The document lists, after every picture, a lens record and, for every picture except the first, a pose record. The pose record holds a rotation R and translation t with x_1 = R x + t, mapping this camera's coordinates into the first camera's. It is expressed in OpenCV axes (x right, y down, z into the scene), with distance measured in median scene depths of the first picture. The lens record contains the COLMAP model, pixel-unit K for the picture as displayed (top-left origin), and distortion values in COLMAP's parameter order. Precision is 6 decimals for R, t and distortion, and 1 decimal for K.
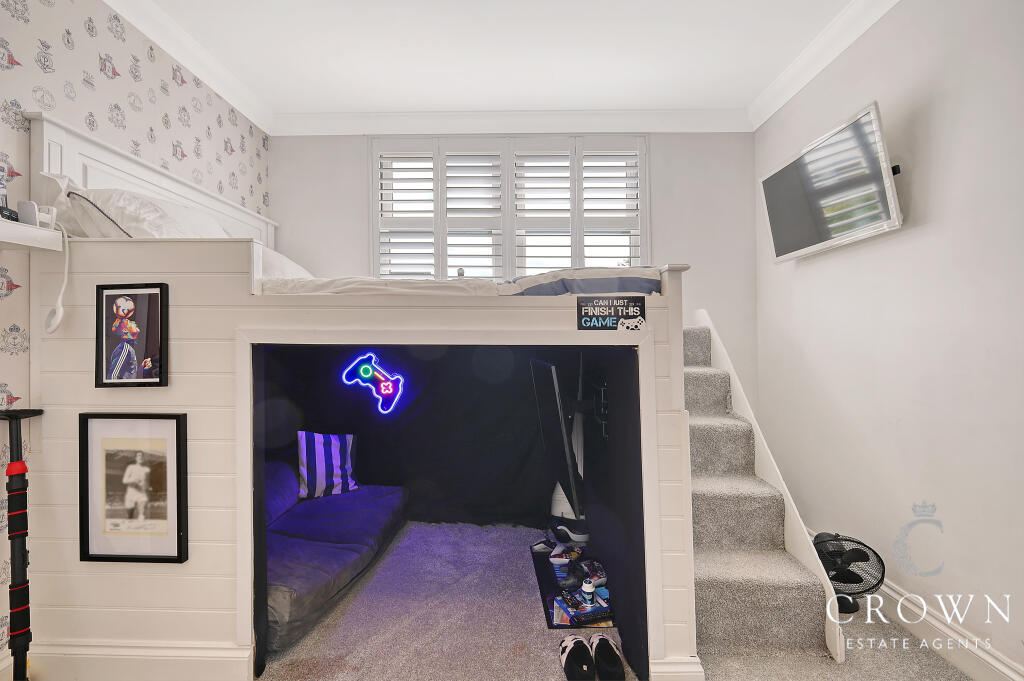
lens RADIAL K [[459.3, 0, 511.6], [0, 459.3, 336.0], [0, 0, 1]] dist [0.001722, 0.001175]
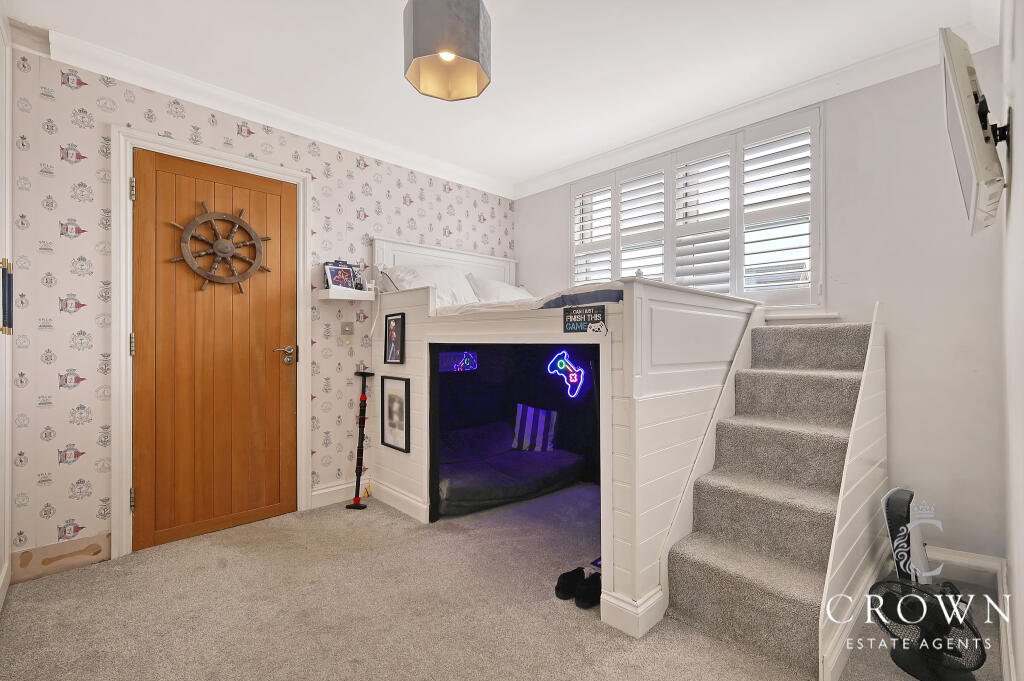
lens RADIAL K [[459.3, 0, 509.8], [0, 459.3, 342.5], [0, 0, 1]] dist [0.001722, 0.001175]
pose [[0.704690, -0.001662, -0.709513, 0.941529], [0.008809, 0.999941, 0.006407, 0.005955], [0.709460, -0.010765, 0.704663, -0.071648]]
